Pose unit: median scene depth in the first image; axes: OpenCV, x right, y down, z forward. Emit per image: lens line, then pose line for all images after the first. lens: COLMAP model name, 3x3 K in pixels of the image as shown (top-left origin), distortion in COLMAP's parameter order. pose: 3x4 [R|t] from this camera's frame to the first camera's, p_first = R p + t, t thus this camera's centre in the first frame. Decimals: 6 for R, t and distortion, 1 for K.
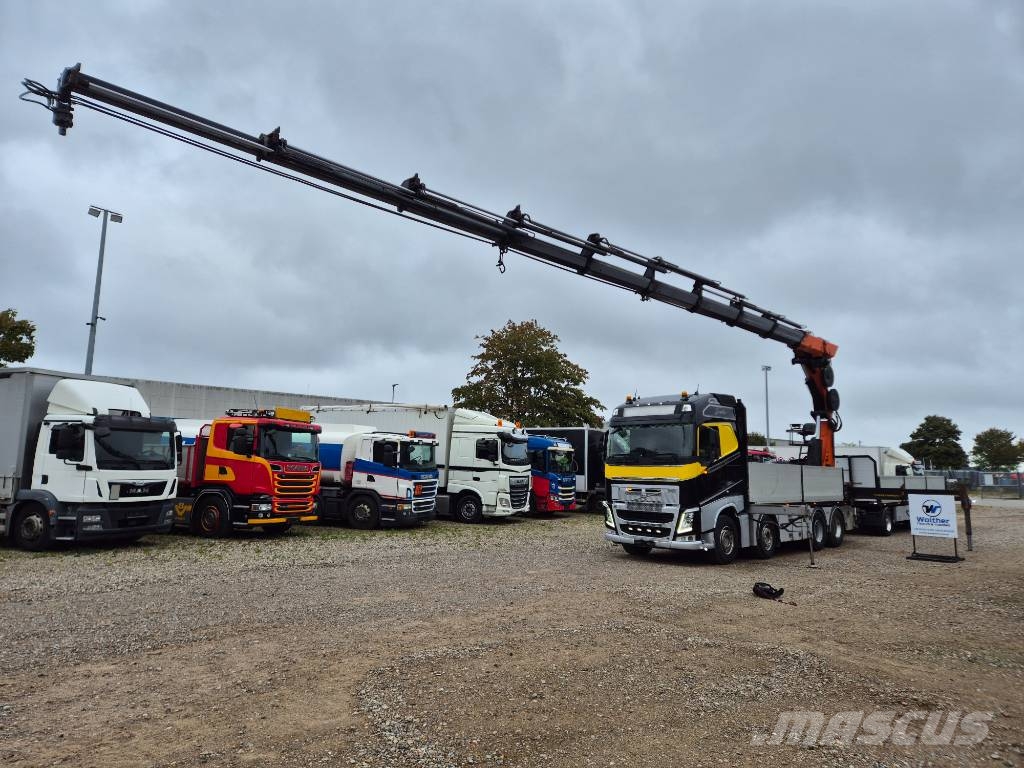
lens RADIAL K [[675.8, 0, 509.6], [0, 675.8, 386.5], [0, 0, 1]] dist [0.088865, -0.073079]
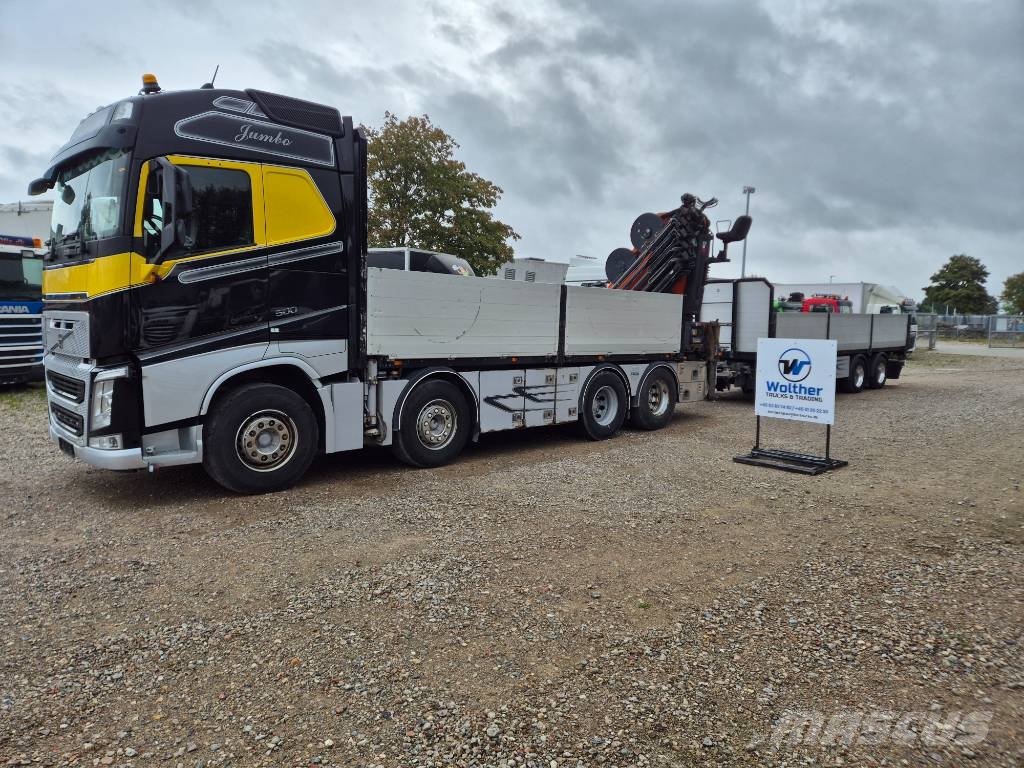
lens RADIAL K [[675.8, 0, 509.6], [0, 675.8, 386.5], [0, 0, 1]] dist [0.088865, -0.073079]
pose [[0.999472, 0.007409, -0.031646, 0.428687], [-0.000330, 0.975933, 0.218070, 0.084867], [0.032500, -0.217944, 0.975420, 0.518099]]
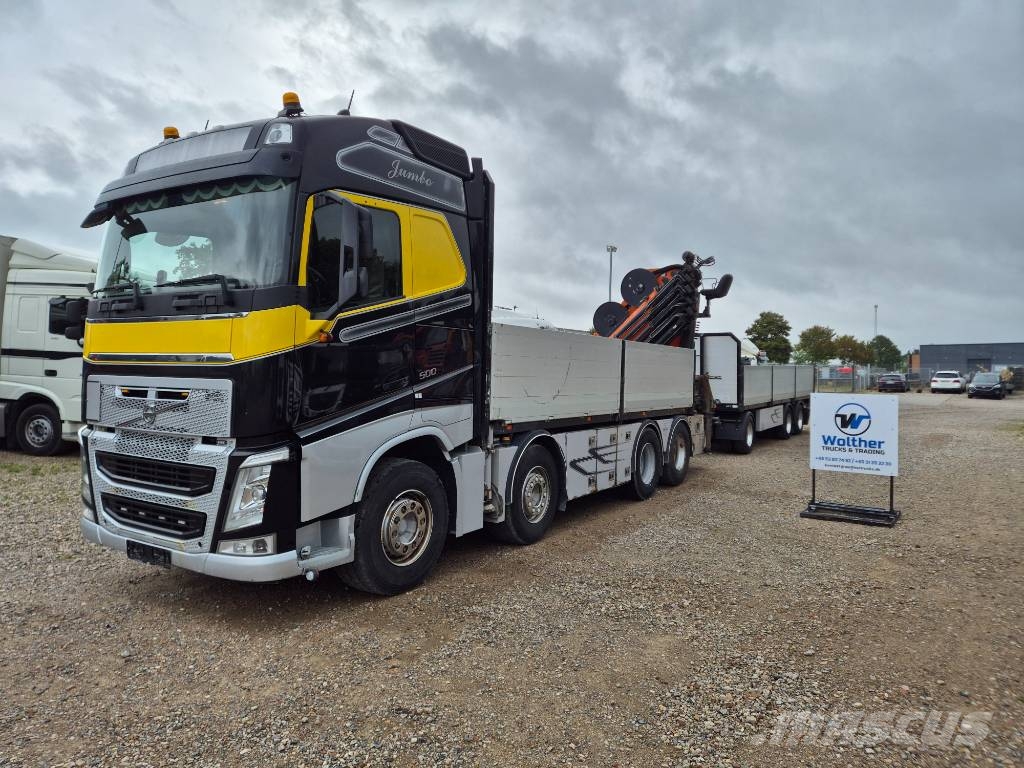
lens RADIAL K [[681.3, 0, 518.8], [0, 681.3, 383.3], [0, 0, 1]] dist [0.097153, -0.081498]
pose [[0.976802, -0.005894, 0.214062, 0.262691], [-0.024852, 0.989747, 0.140656, 0.084683], [-0.212697, -0.142713, 0.966640, 0.569004]]
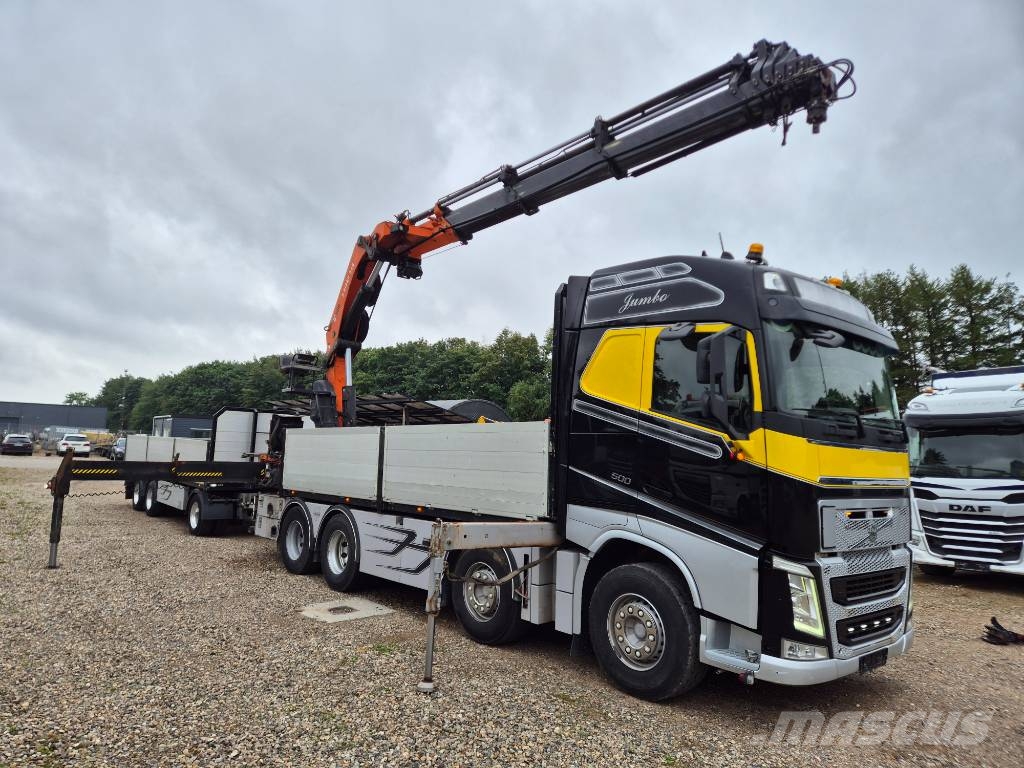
lens RADIAL K [[675.8, 0, 509.6], [0, 675.8, 386.5], [0, 0, 1]] dist [0.088865, -0.073079]
pose [[0.070788, 0.091268, 0.993307, -0.171400], [-0.165920, 0.983010, -0.078498, 0.129224], [-0.983595, -0.159253, 0.084729, 1.035418]]
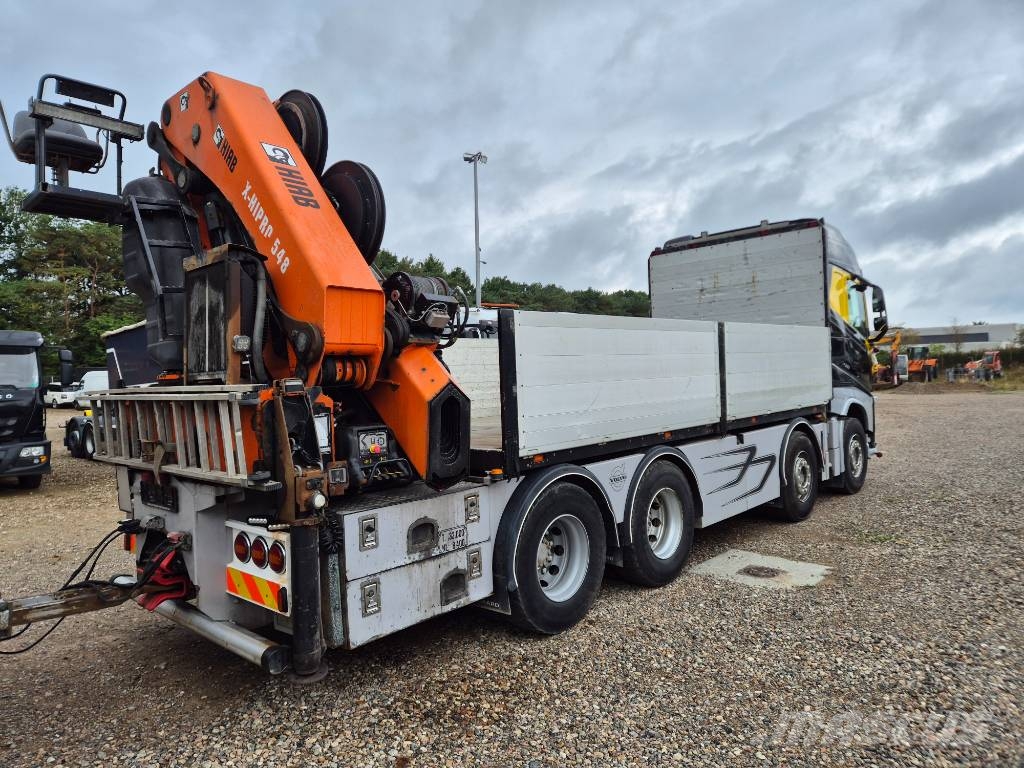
lens RADIAL K [[675.8, 0, 509.6], [0, 675.8, 386.5], [0, 0, 1]] dist [0.088865, -0.073079]
pose [[-0.999497, 0.018215, -0.025957, 0.473026], [0.020996, 0.993570, -0.111253, 0.211162], [0.023764, -0.111742, -0.993453, 1.547625]]
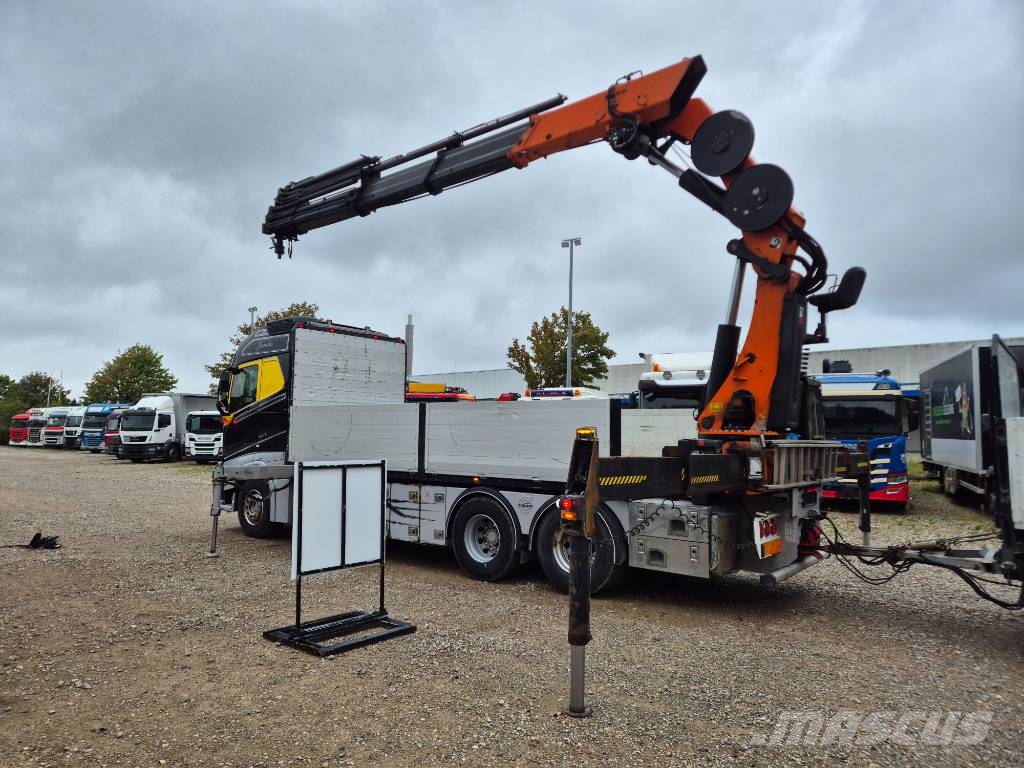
lens RADIAL K [[673.7, 0, 514.0], [0, 673.7, 390.1], [0, 0, 1]] dist [0.097921, -0.081991]
pose [[0.106516, -0.078981, -0.991169, 1.009544], [0.116602, 0.990954, -0.066433, 0.157724], [0.987450, -0.108496, 0.114762, 1.077087]]
